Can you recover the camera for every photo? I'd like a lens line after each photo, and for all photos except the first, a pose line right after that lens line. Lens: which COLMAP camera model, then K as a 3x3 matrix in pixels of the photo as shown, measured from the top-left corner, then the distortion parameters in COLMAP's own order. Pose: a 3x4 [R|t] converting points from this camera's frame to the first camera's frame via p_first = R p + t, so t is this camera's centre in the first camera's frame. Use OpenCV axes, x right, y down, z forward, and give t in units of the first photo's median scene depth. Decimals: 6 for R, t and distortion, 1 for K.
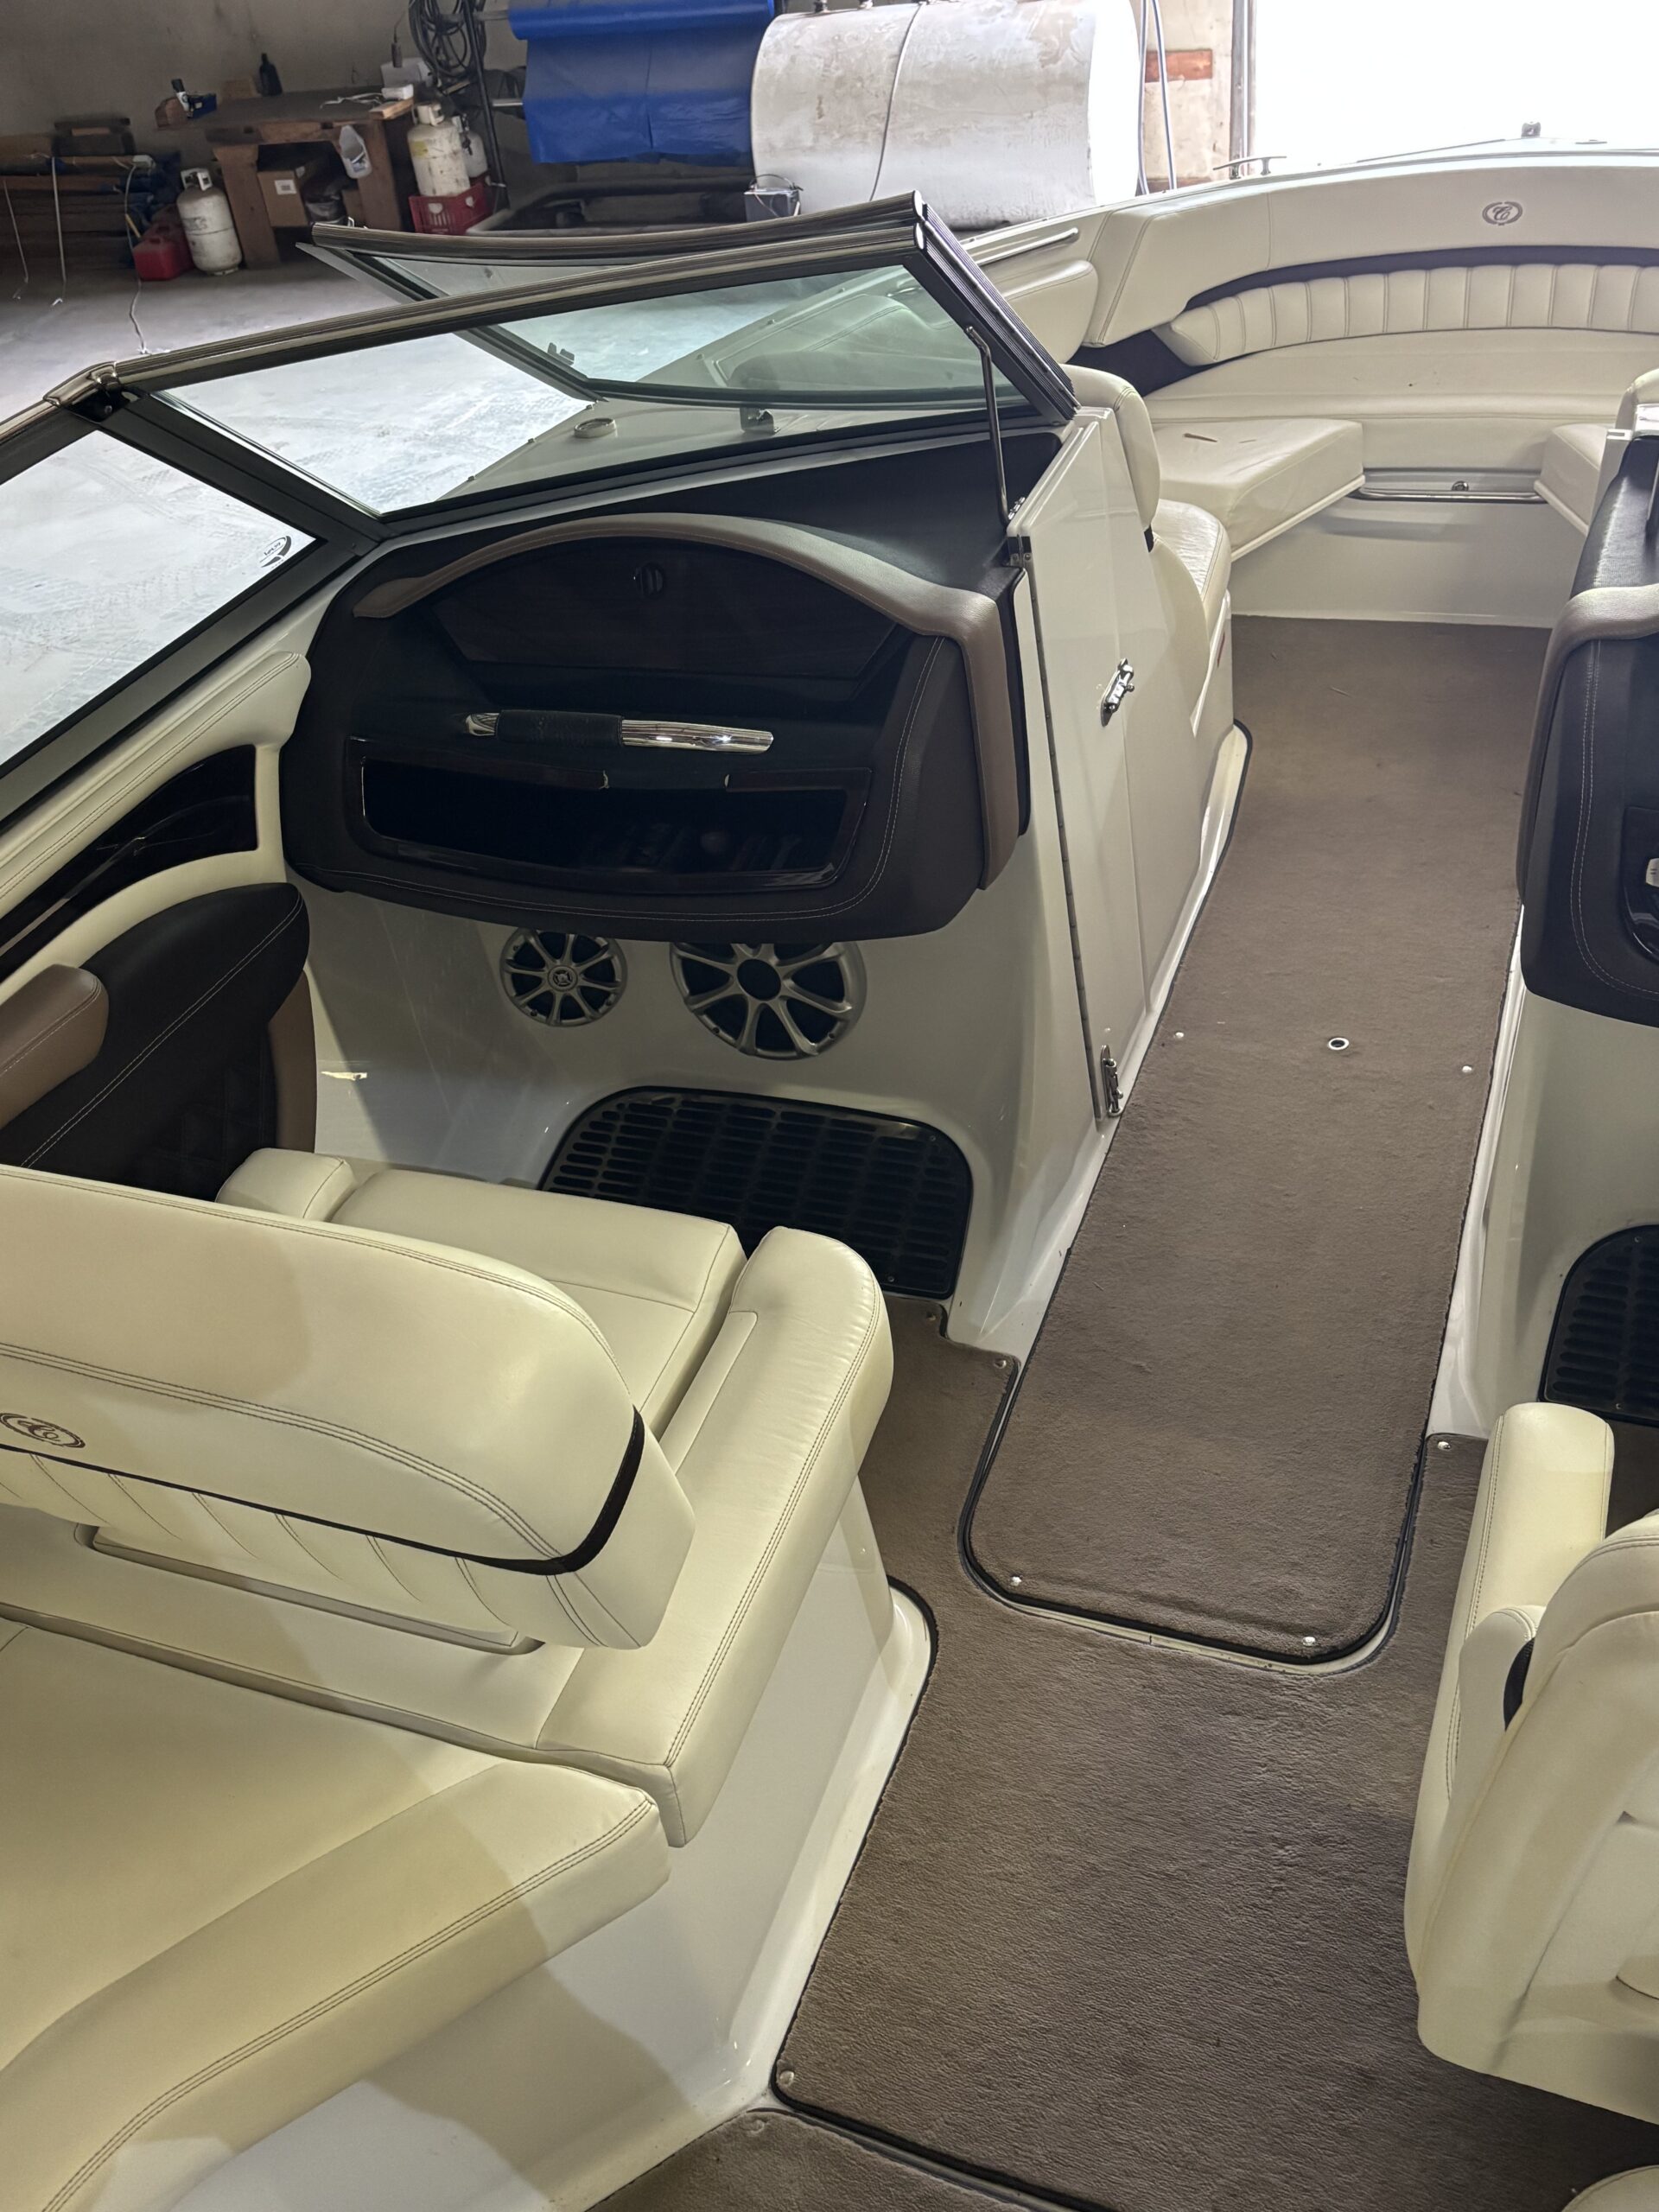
lens RADIAL K [[1888.4, 0, 818.9], [0, 1888.4, 1101.1], [0, 0, 1]] dist [0.093932, -0.098765]
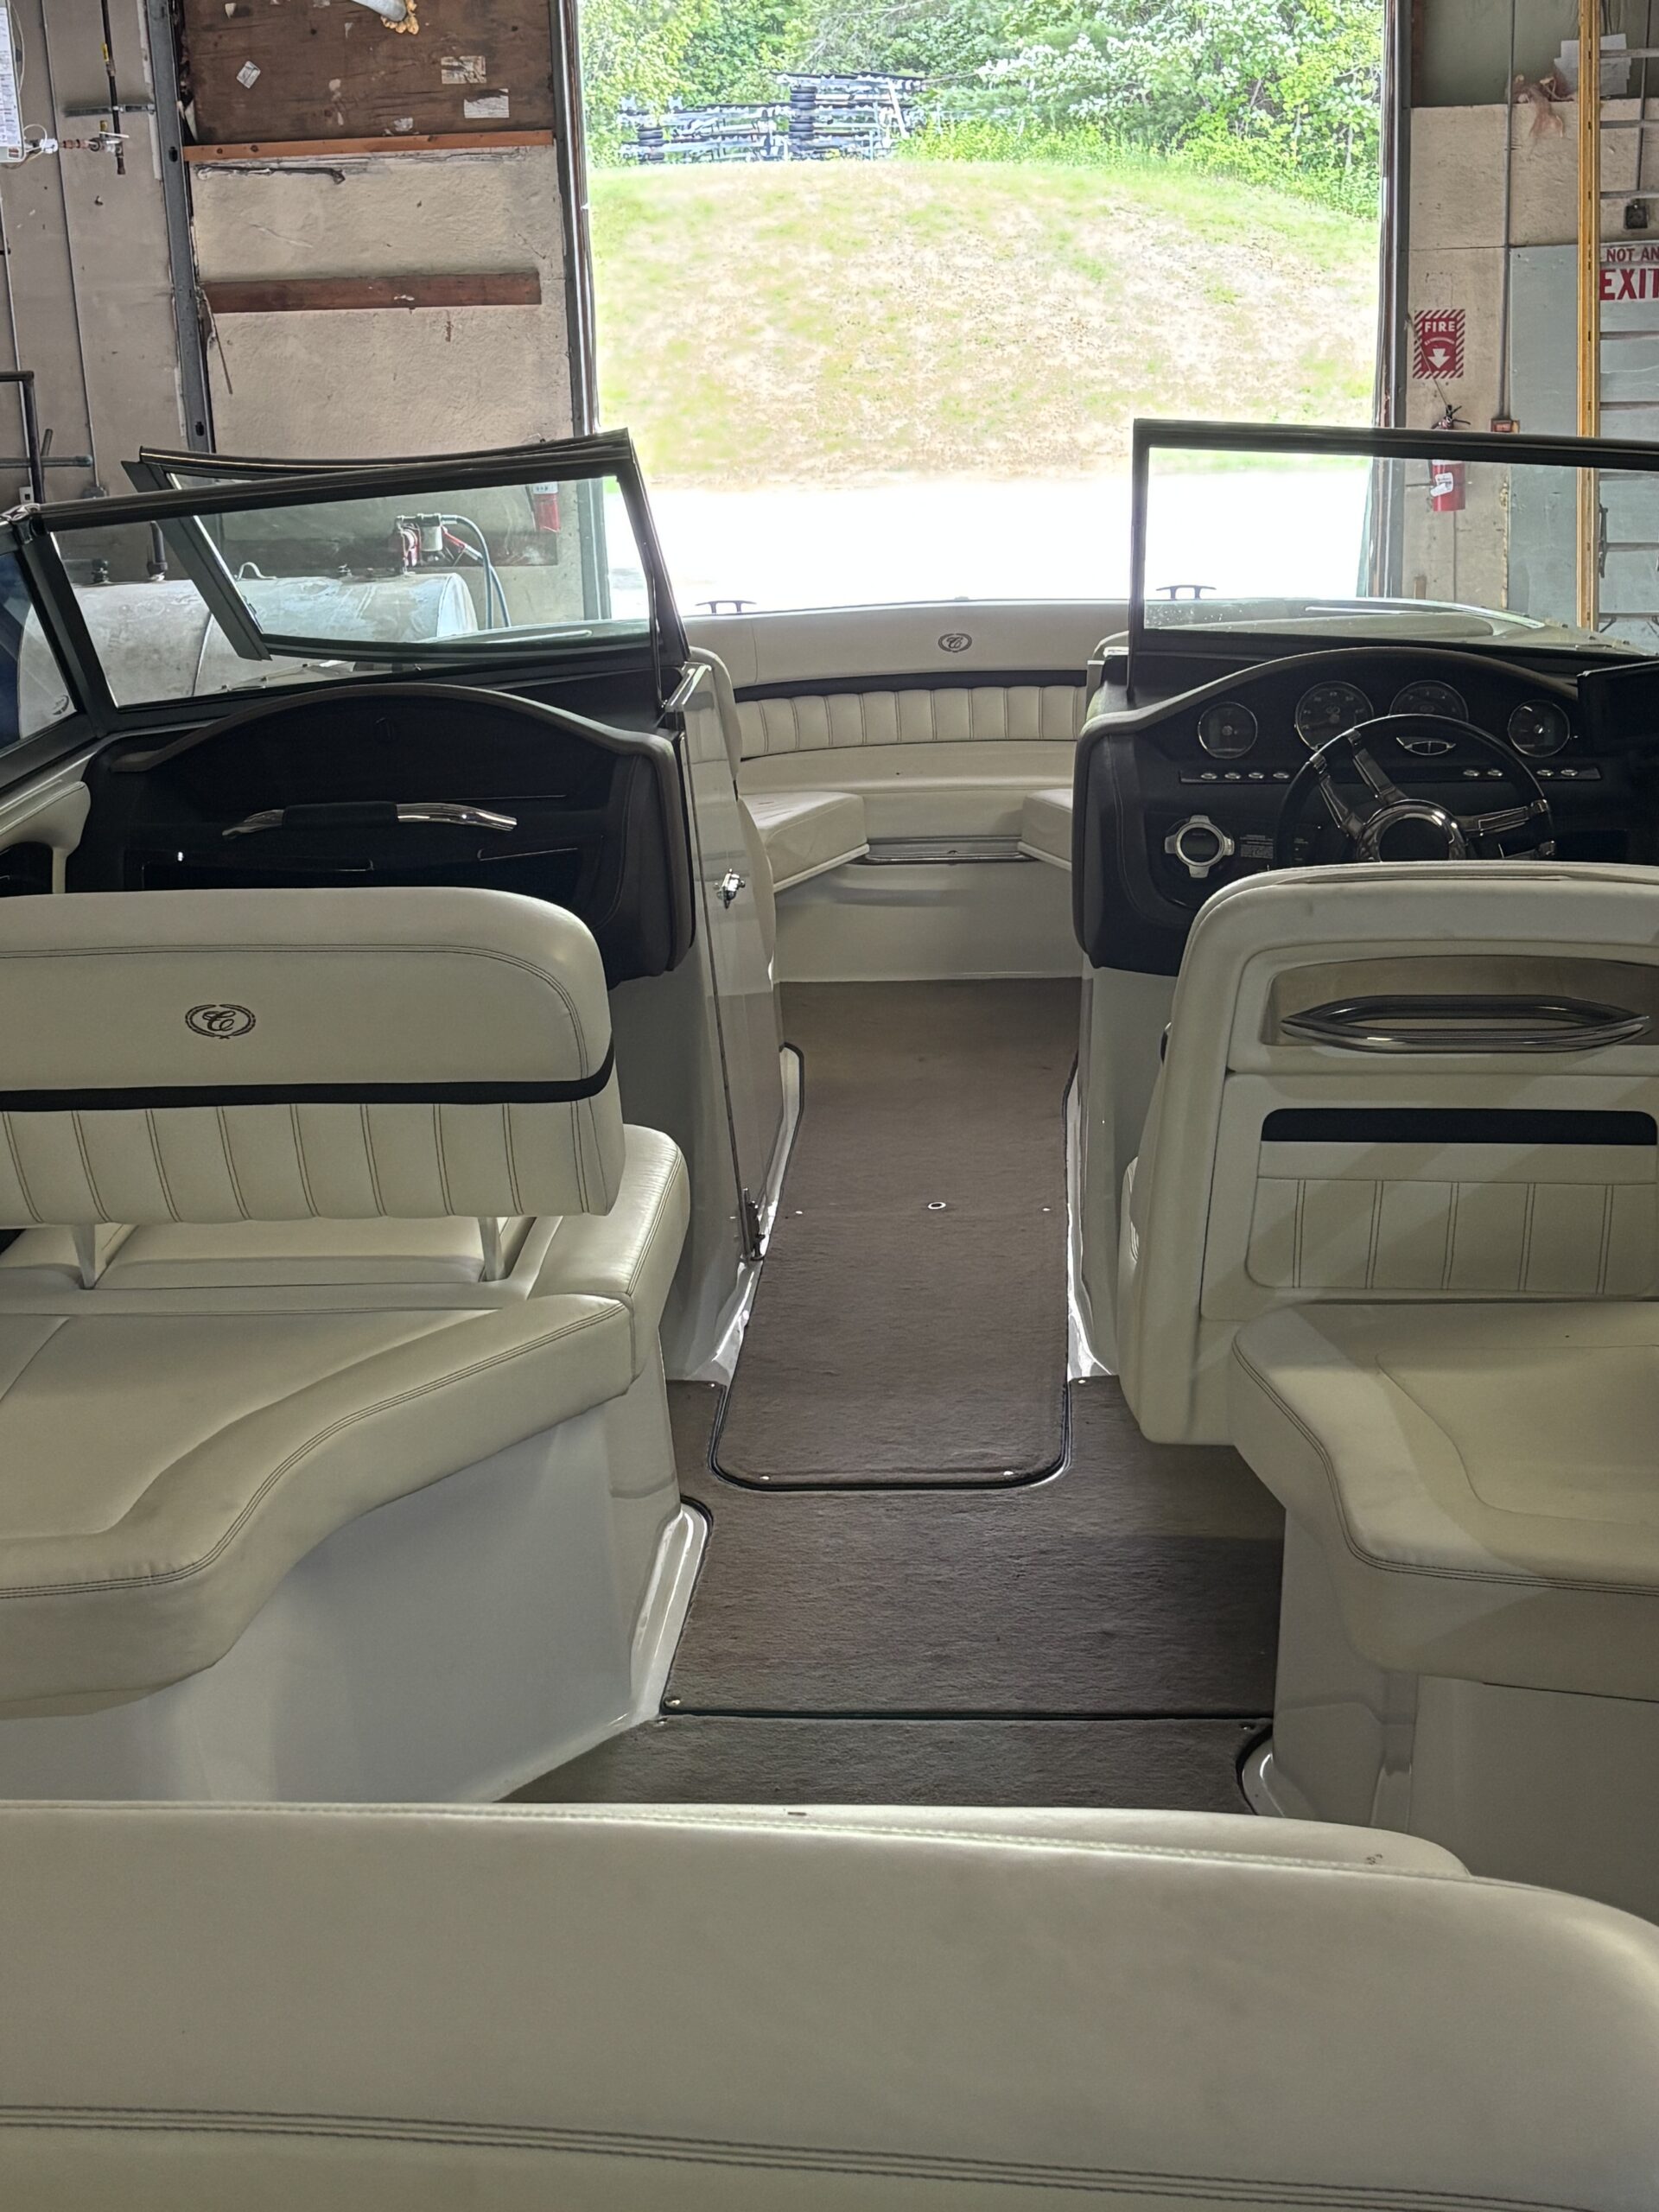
lens RADIAL K [[2924.5, 0, 832.7], [0, 2924.5, 1105.4], [0, 0, 1]] dist [0.062597, -0.014289]
pose [[0.954509, -0.001665, 0.298178, -0.294525], [0.112088, 0.928647, -0.353625, 0.507811], [-0.276313, 0.370960, 0.886589, -0.521933]]
